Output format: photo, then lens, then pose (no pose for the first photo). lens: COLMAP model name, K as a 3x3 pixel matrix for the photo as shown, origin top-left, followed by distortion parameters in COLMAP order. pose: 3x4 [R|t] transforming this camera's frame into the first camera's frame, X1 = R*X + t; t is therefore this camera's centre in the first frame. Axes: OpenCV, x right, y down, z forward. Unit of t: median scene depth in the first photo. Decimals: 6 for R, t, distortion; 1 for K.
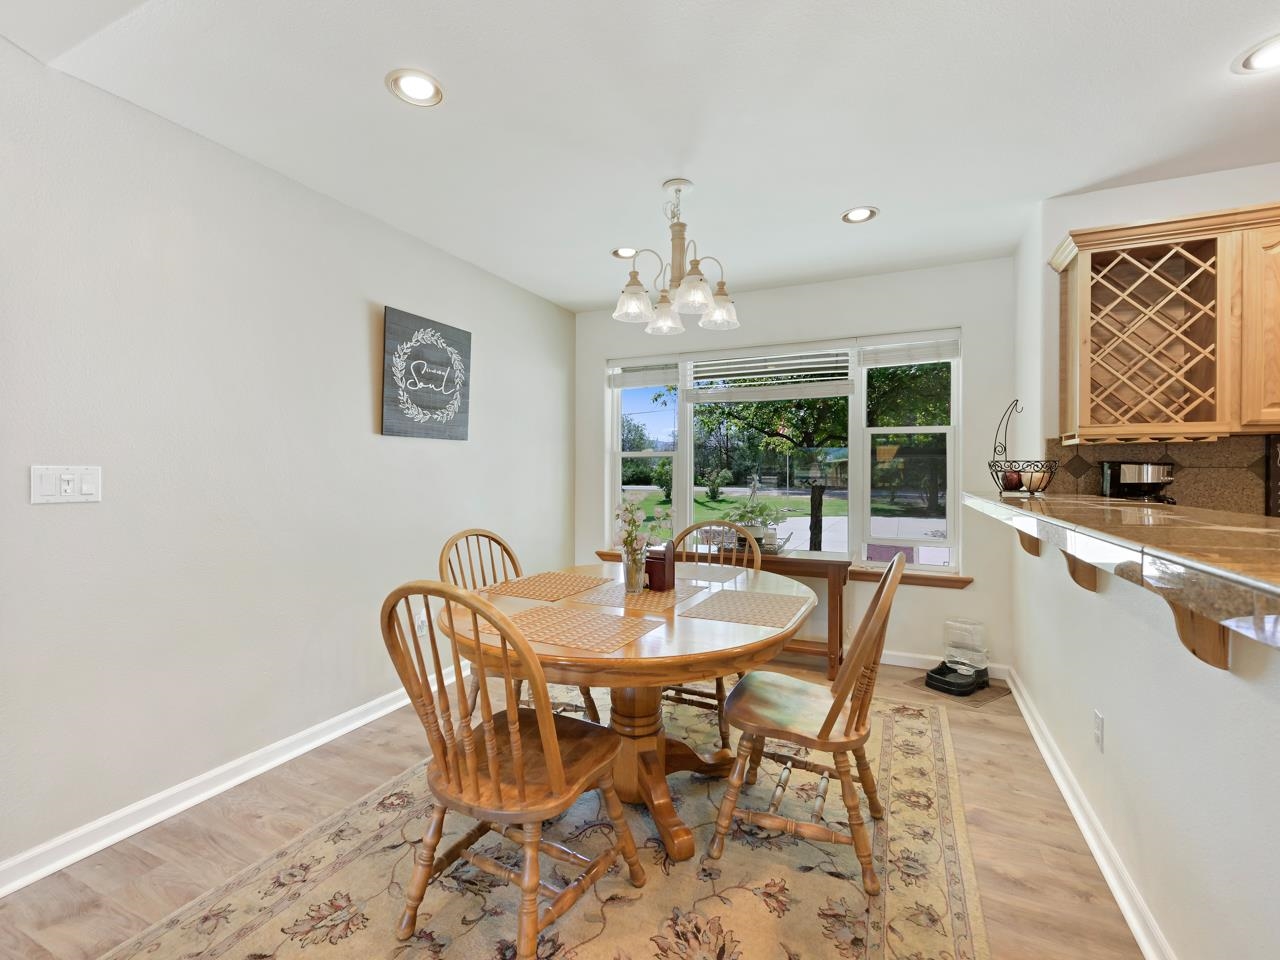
lens RADIAL K [[569.5, 0, 637.8], [0, 569.5, 470.6], [0, 0, 1]] dist [-0.007060, 0.001552]
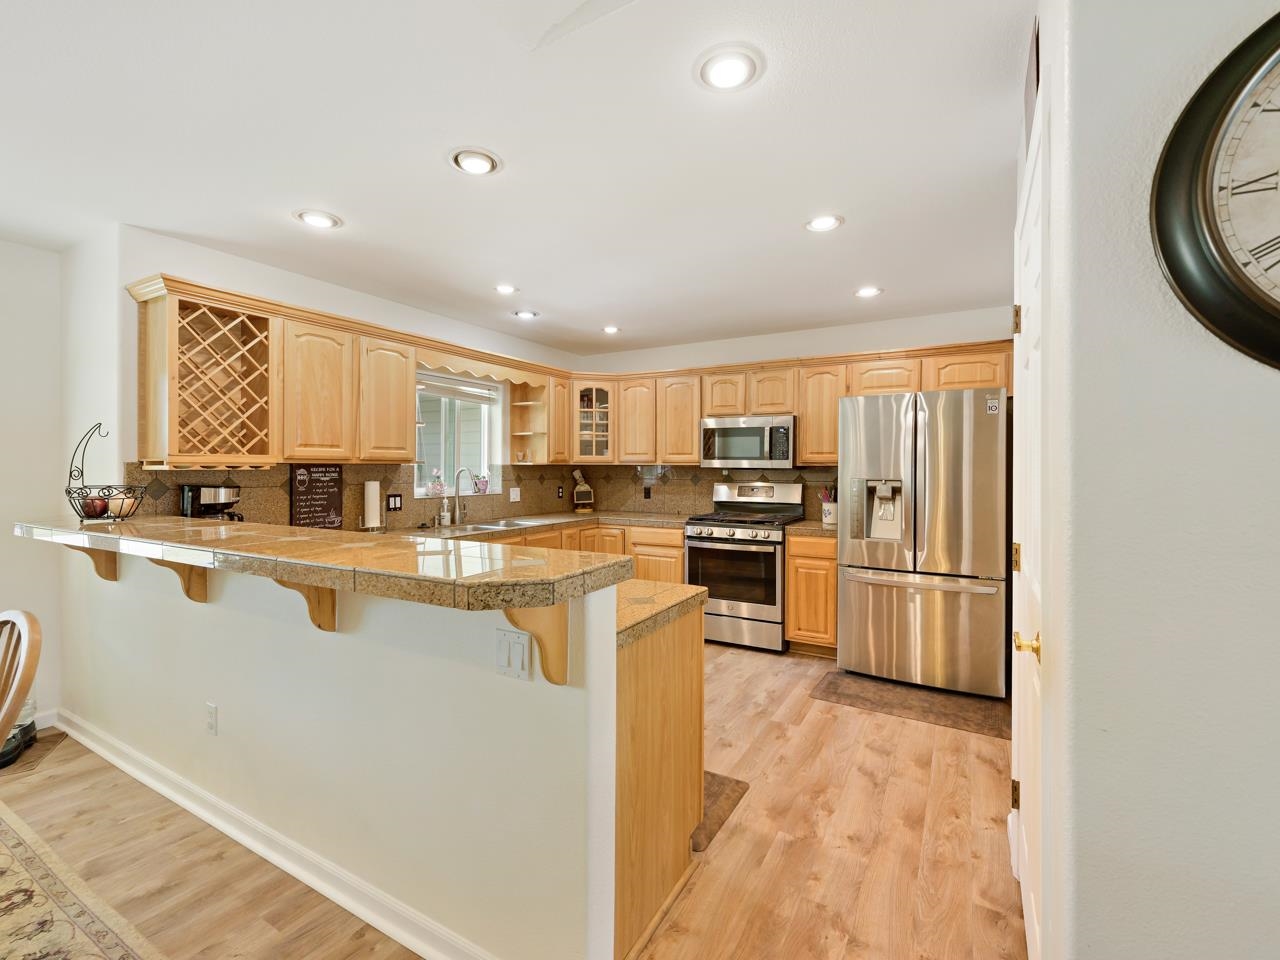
lens RADIAL K [[569.5, 0, 646.1], [0, 569.5, 462.2], [0, 0, 1]] dist [-0.007060, 0.001552]
pose [[0.082659, 0.005839, 0.996561, -0.226316], [0.001426, 0.999981, -0.005977, -0.054156], [-0.996577, 0.001915, 0.082649, -0.006179]]
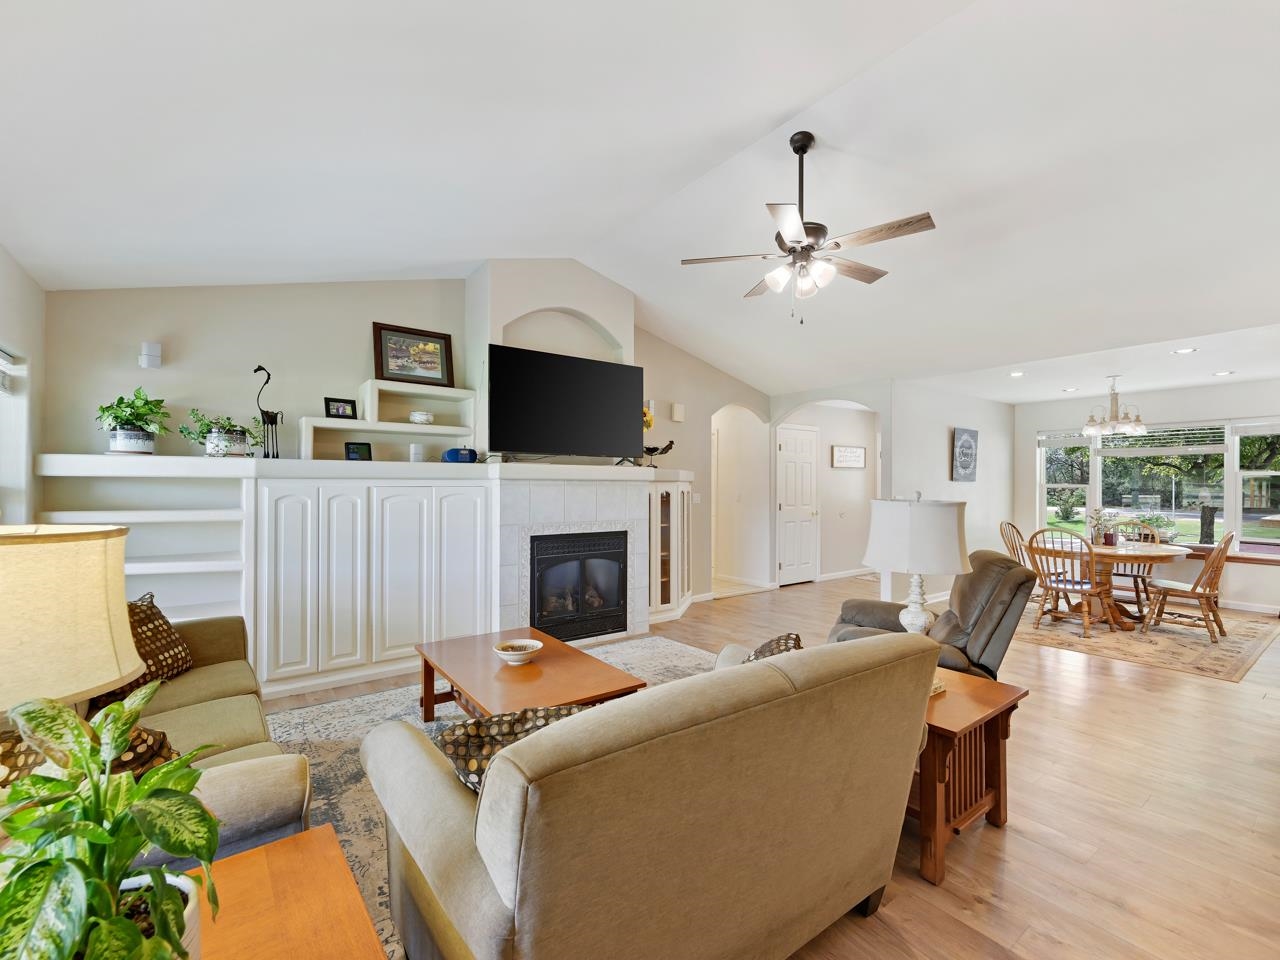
lens RADIAL K [[569.5, 0, 633.2], [0, 569.5, 482.0], [0, 0, 1]] dist [-0.007060, 0.001552]
pose [[0.876187, -0.000141, -0.481972, -0.569115], [-0.003064, 0.999978, -0.005862, -0.050109], [0.481962, 0.006613, 0.876167, -2.107520]]
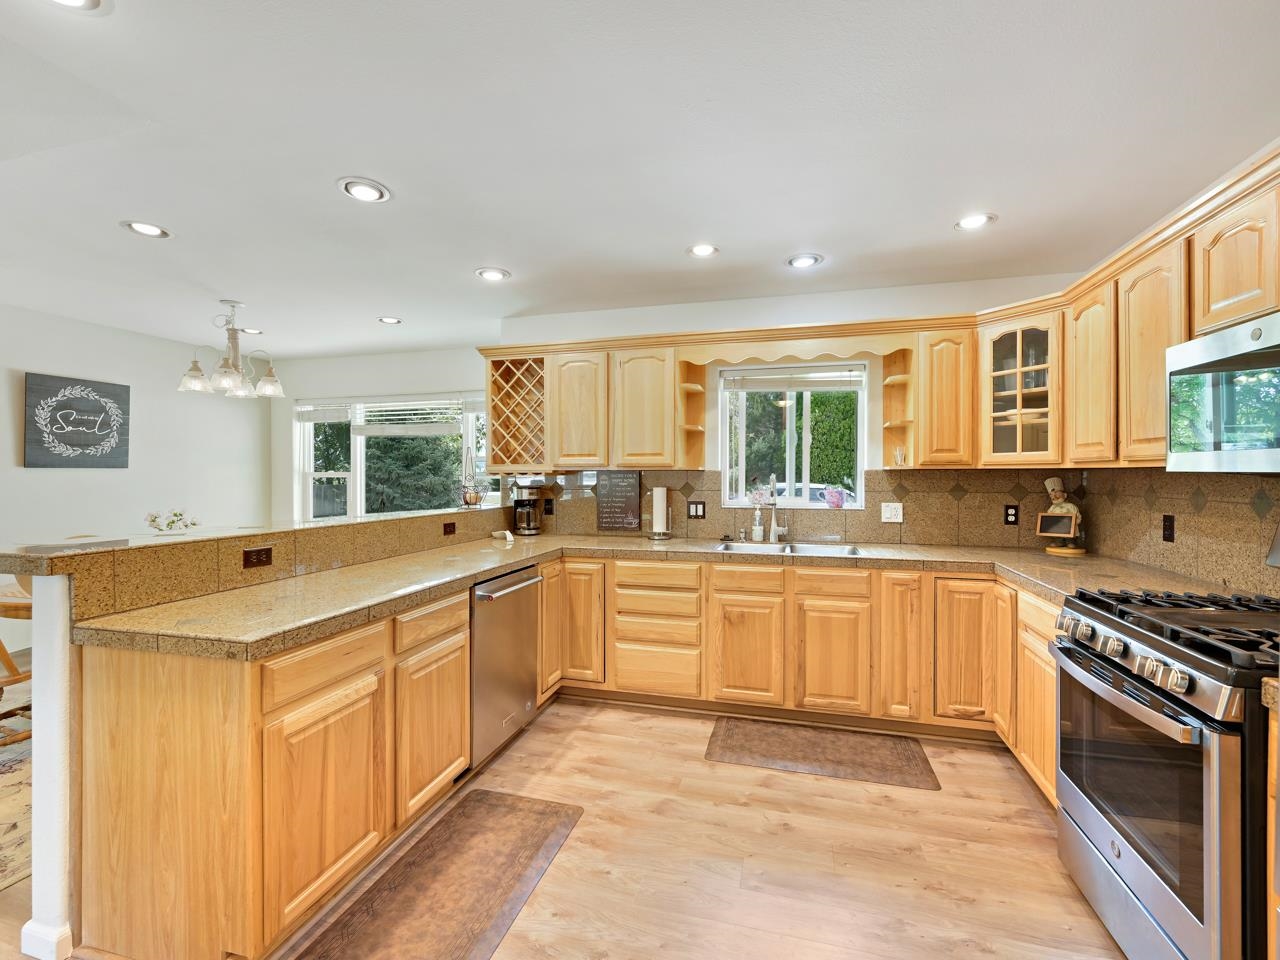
lens RADIAL K [[569.5, 0, 646.8], [0, 569.5, 474.0], [0, 0, 1]] dist [-0.007060, 0.001552]
pose [[0.986005, -0.003017, 0.166691, 0.945681], [0.003492, 0.999991, -0.002555, -0.045911], [-0.166681, 0.003102, 0.986006, -0.692202]]
